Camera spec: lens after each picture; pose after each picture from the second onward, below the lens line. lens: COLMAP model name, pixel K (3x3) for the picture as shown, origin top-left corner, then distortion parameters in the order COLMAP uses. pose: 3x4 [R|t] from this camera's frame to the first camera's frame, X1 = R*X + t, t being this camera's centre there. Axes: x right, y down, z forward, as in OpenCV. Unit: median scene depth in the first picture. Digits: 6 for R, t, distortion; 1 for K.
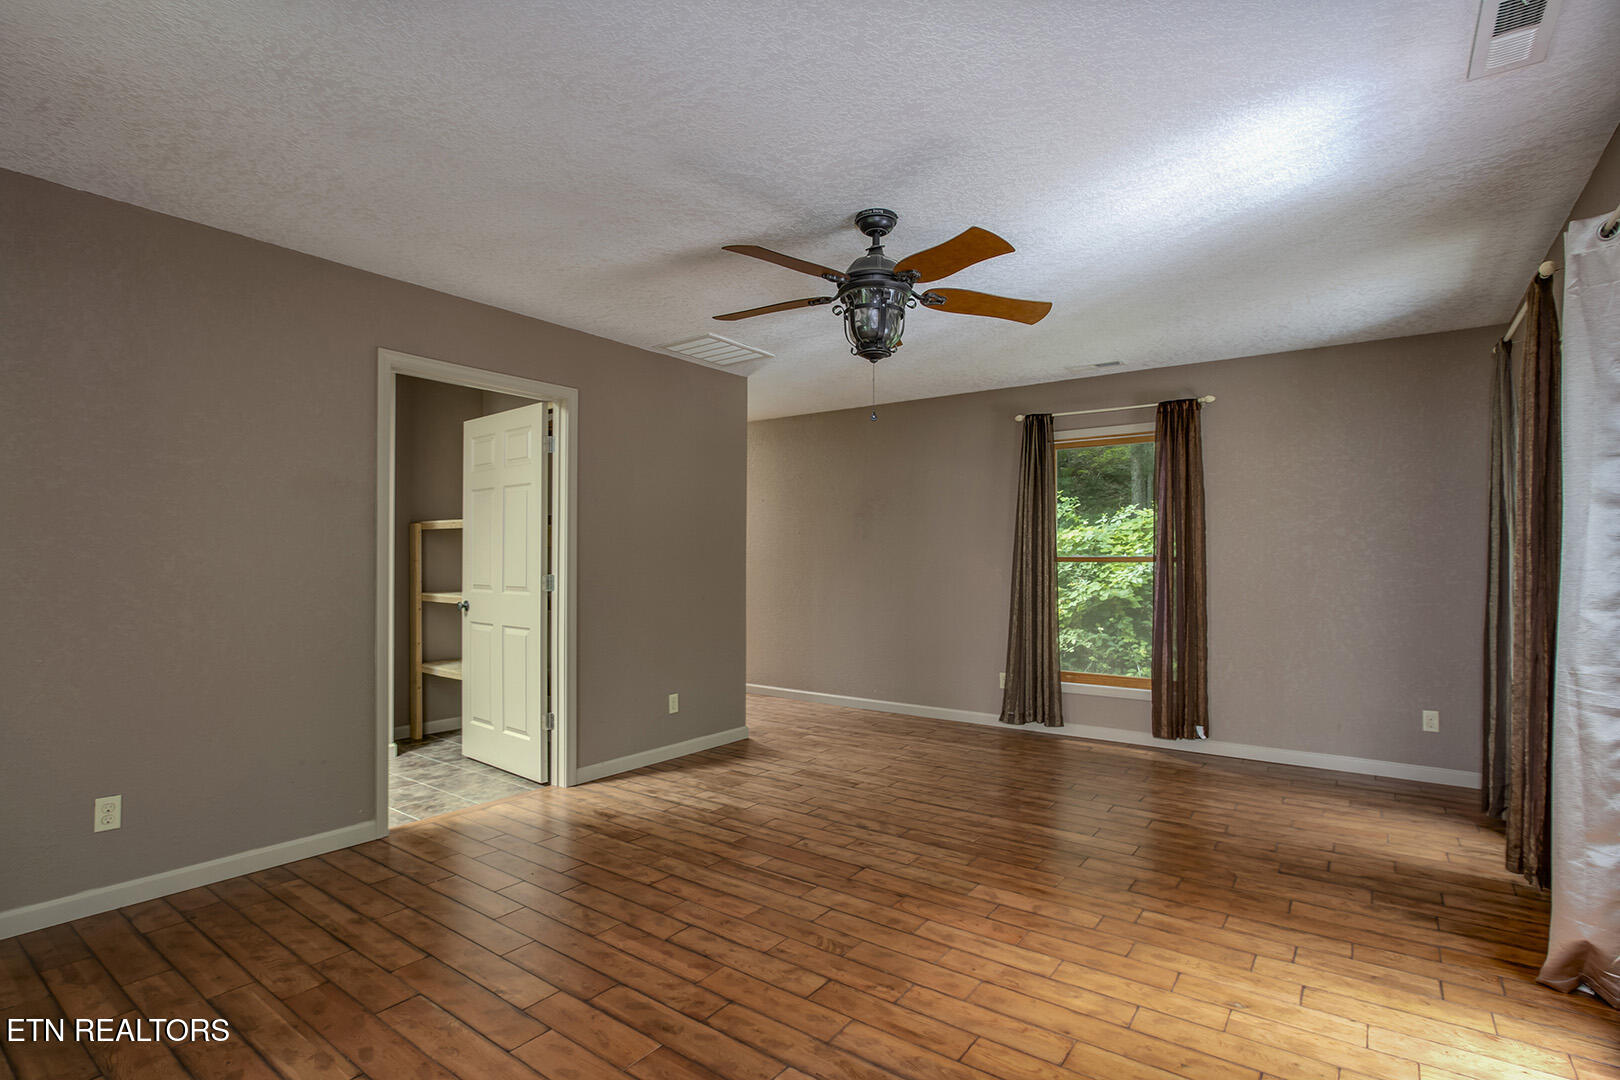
lens RADIAL K [[768.0, 0, 809.4], [0, 768.0, 551.3], [0, 0, 1]] dist [-0.025212, 0.004342]
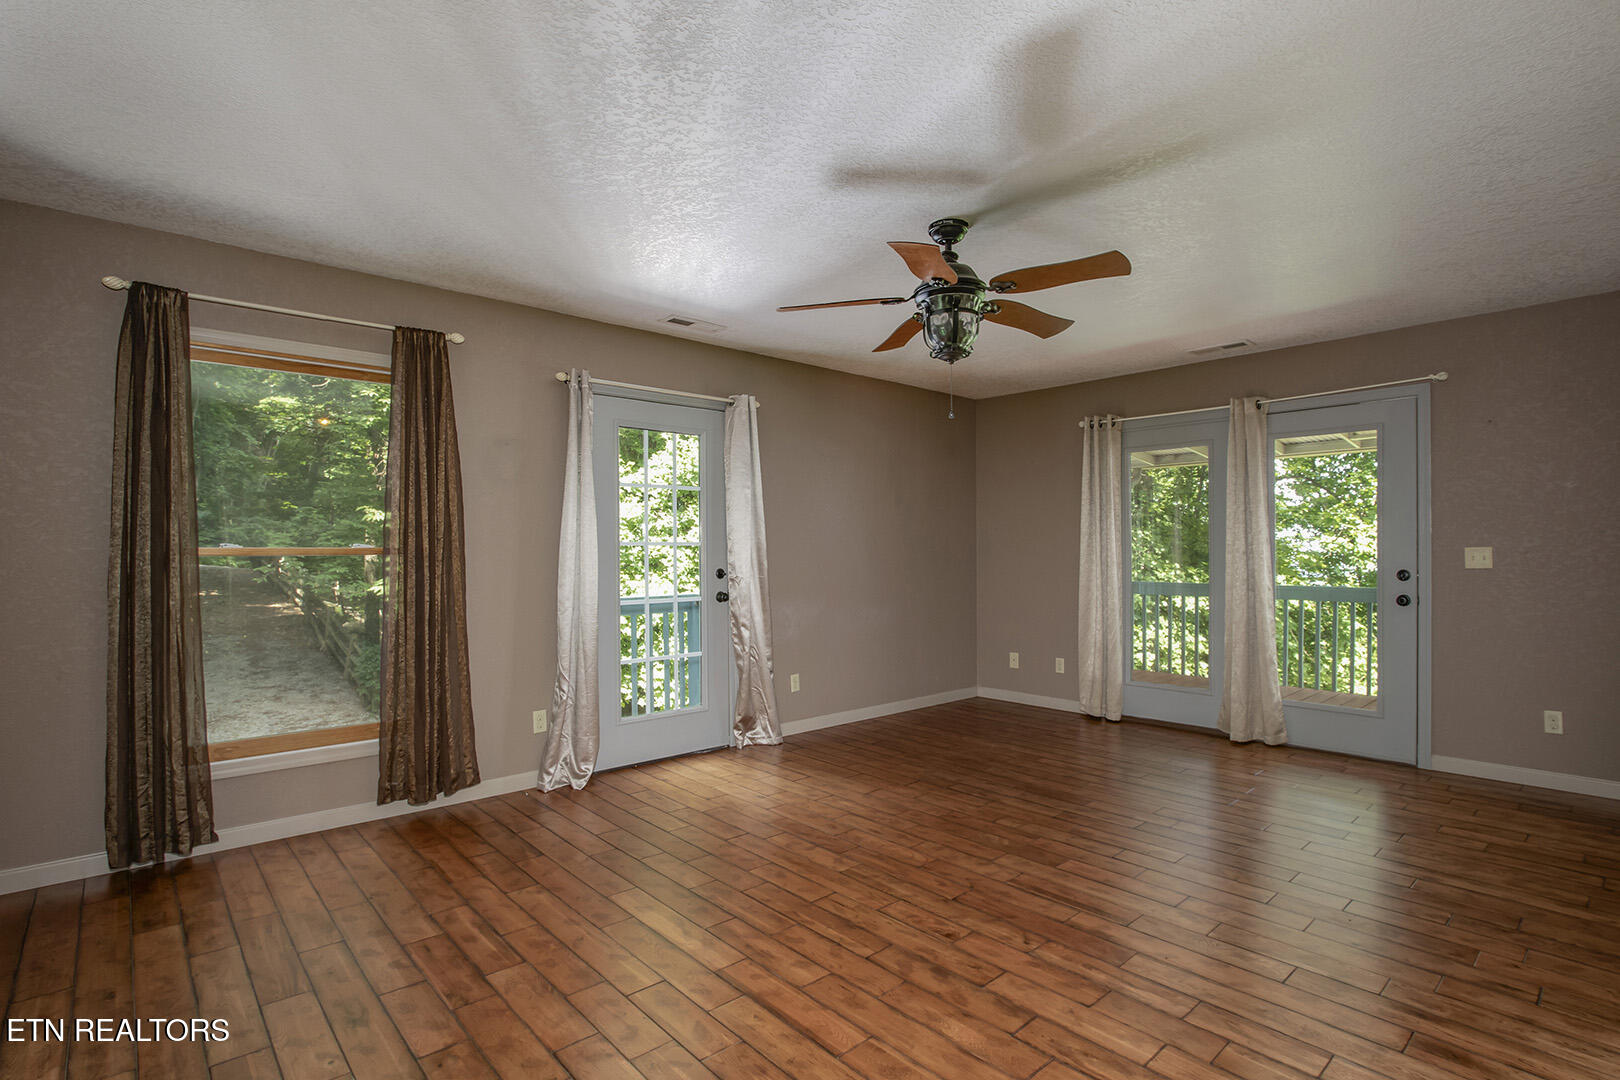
lens RADIAL K [[768.0, 0, 809.4], [0, 768.0, 551.3], [0, 0, 1]] dist [-0.025212, 0.004342]
pose [[-0.977486, 0.003872, 0.210967, 0.042252], [0.002582, 0.999976, -0.006390, 0.018362], [-0.210987, -0.005702, -0.977472, 1.749370]]
